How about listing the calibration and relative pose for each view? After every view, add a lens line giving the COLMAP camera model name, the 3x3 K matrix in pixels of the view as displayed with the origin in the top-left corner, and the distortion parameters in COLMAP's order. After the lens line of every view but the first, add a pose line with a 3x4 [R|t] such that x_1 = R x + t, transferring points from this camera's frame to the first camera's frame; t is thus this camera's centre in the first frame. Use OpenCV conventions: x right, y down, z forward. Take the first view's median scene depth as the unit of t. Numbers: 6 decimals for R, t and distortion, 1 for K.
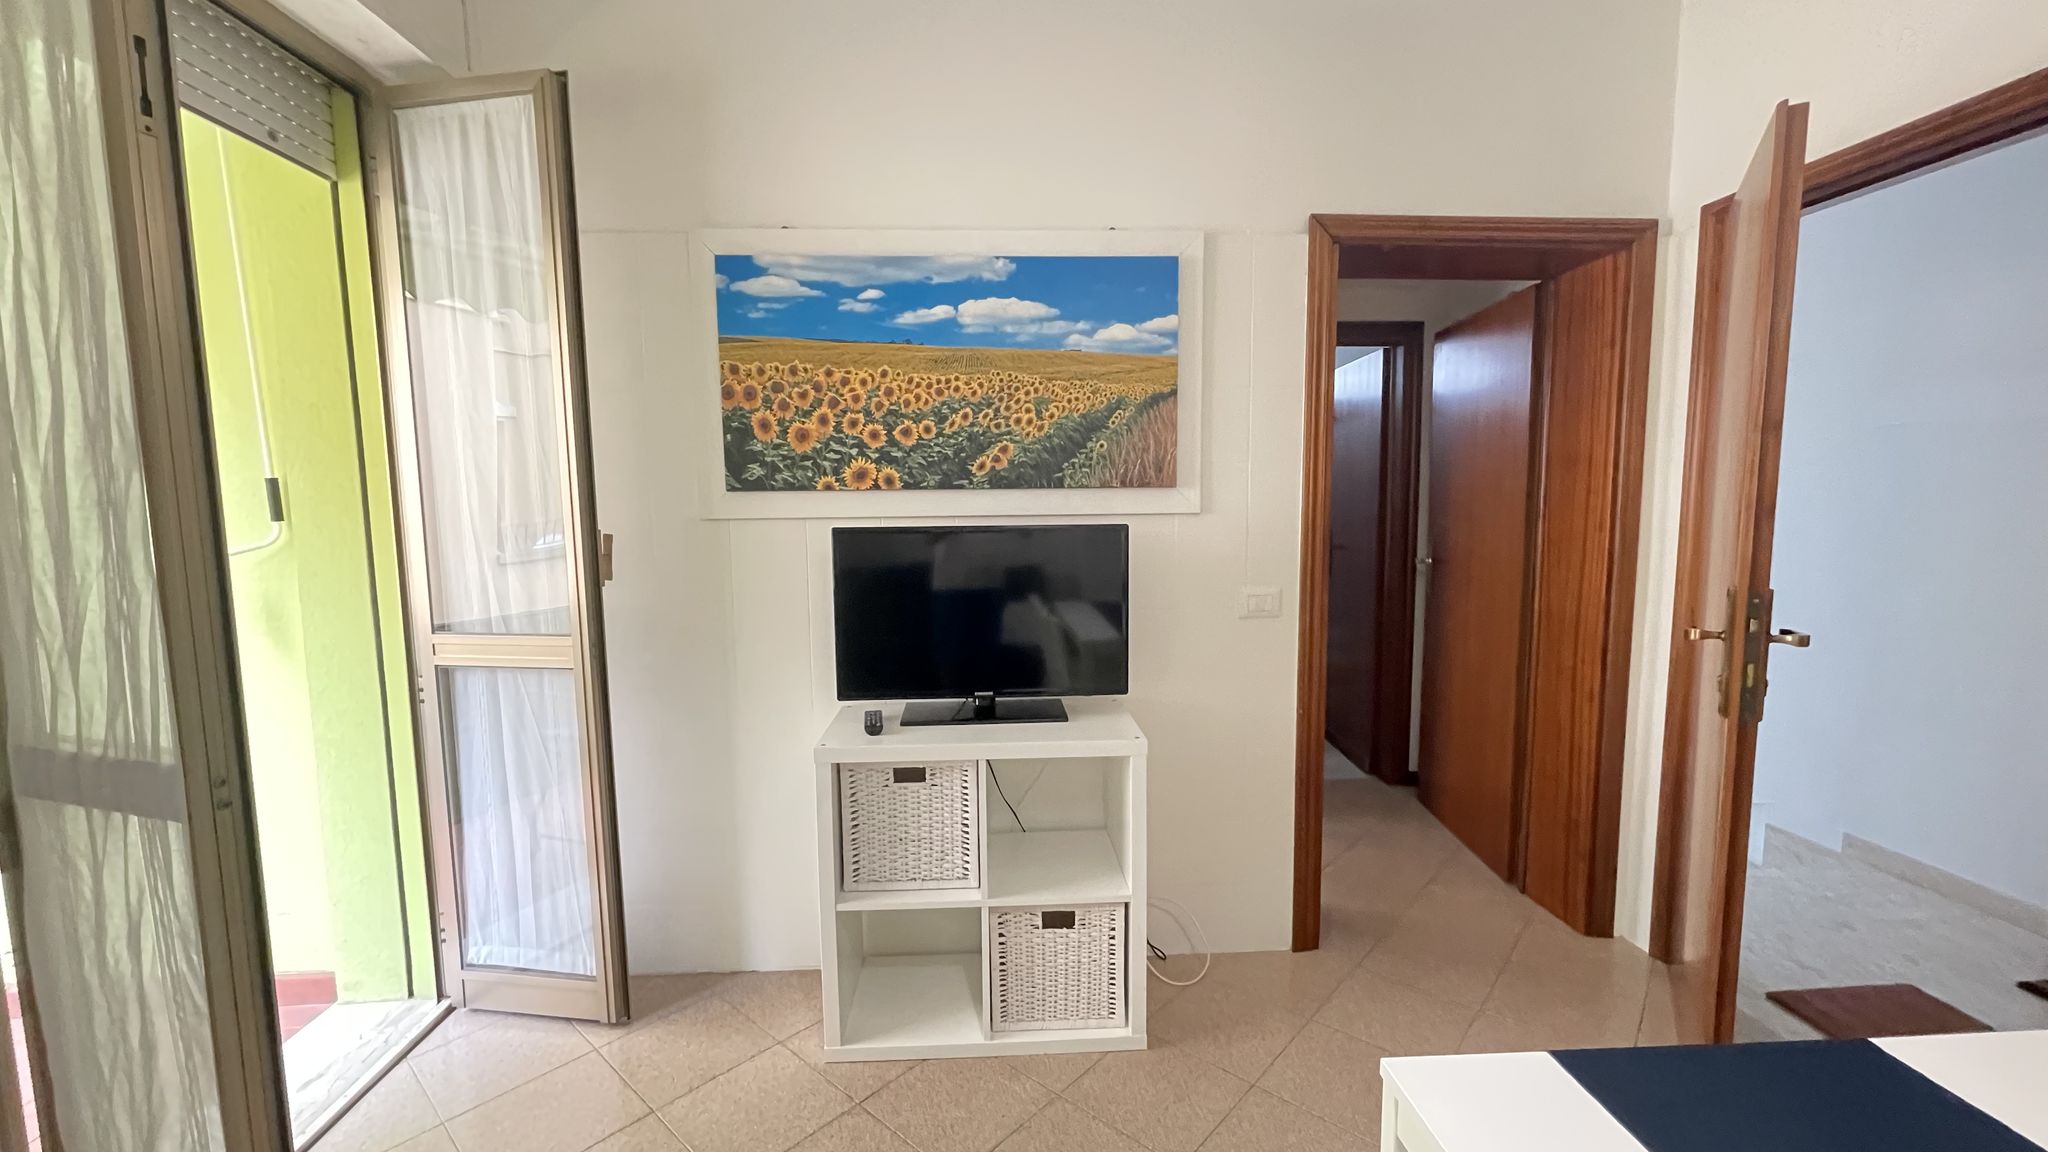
lens RADIAL K [[826.4, 0, 1016.6], [0, 826.4, 587.5], [0, 0, 1]] dist [-0.000822, 0.000041]
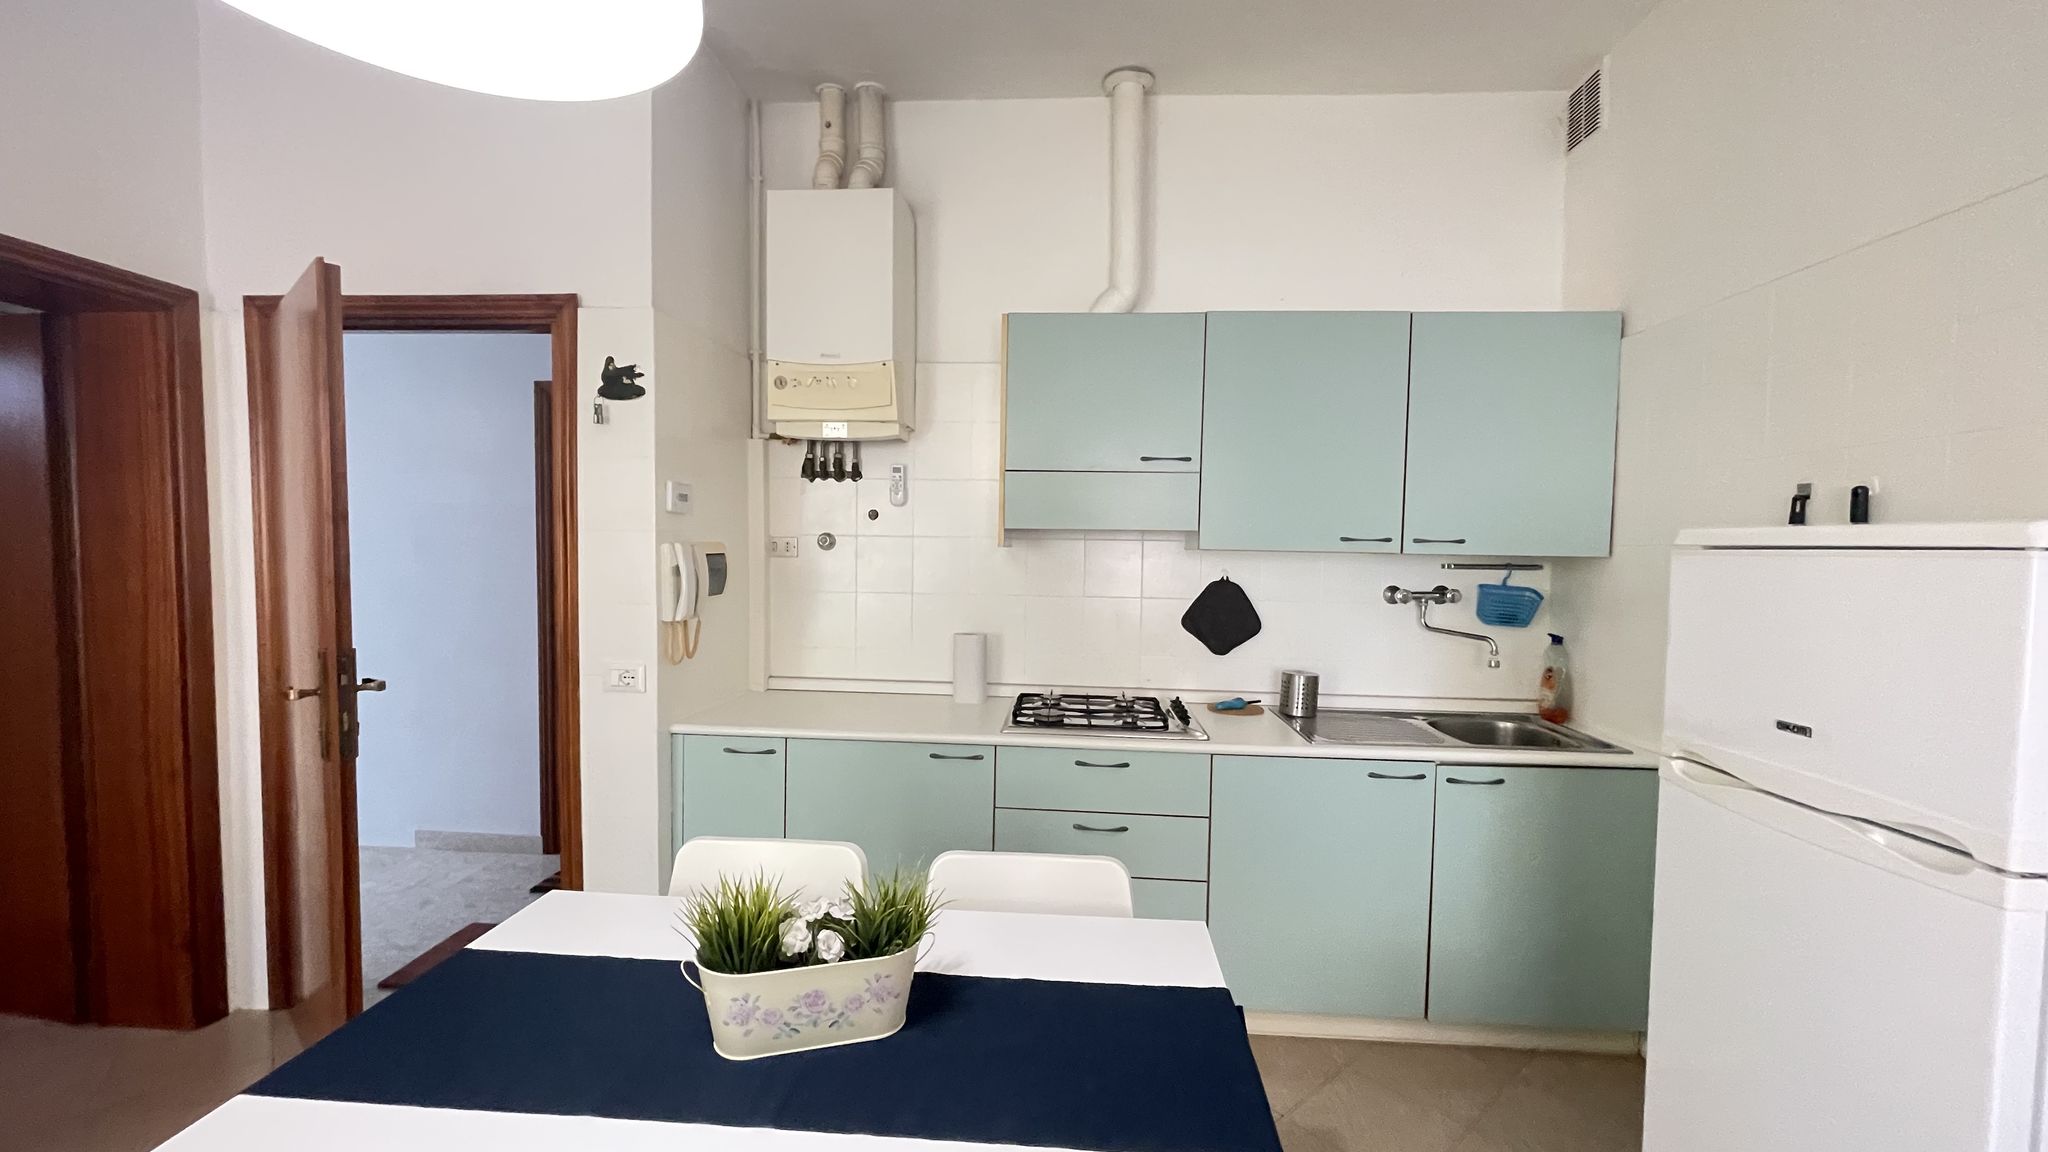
lens RADIAL K [[826.4, 0, 1018.8], [0, 826.4, 587.4], [0, 0, 1]] dist [-0.000822, 0.000041]
pose [[0.122842, -0.040537, 0.991598, -0.122638], [0.088930, 0.995595, 0.029683, -0.025237], [-0.988434, 0.084537, 0.125906, -0.095998]]
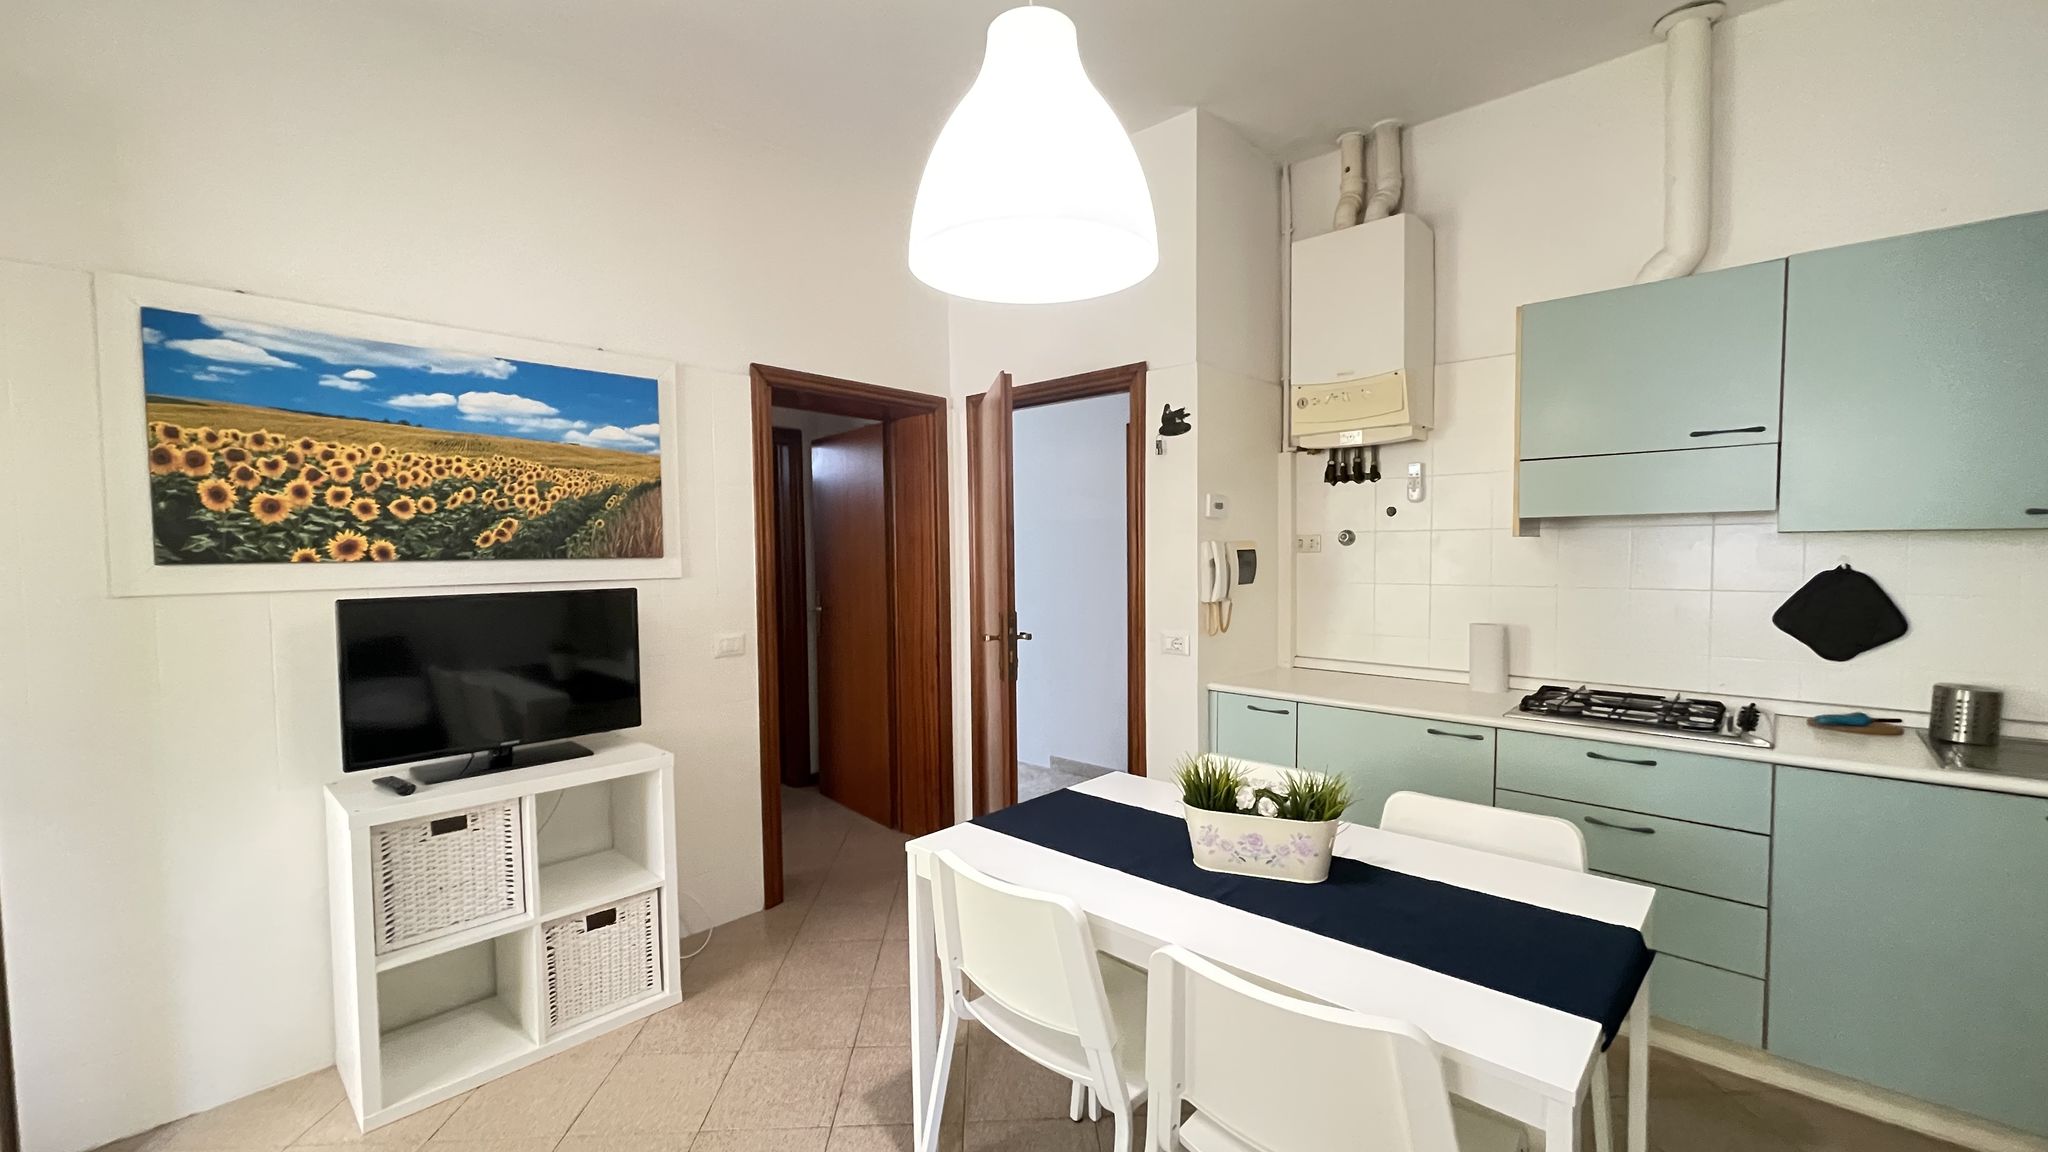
lens RADIAL K [[826.4, 0, 1019.3], [0, 826.4, 590.6], [0, 0, 1]] dist [-0.000822, 0.000041]
pose [[0.718199, -0.032008, 0.695101, -0.305799], [0.077031, 0.996459, -0.033705, 0.013740], [-0.691561, 0.077751, 0.718122, -0.288958]]
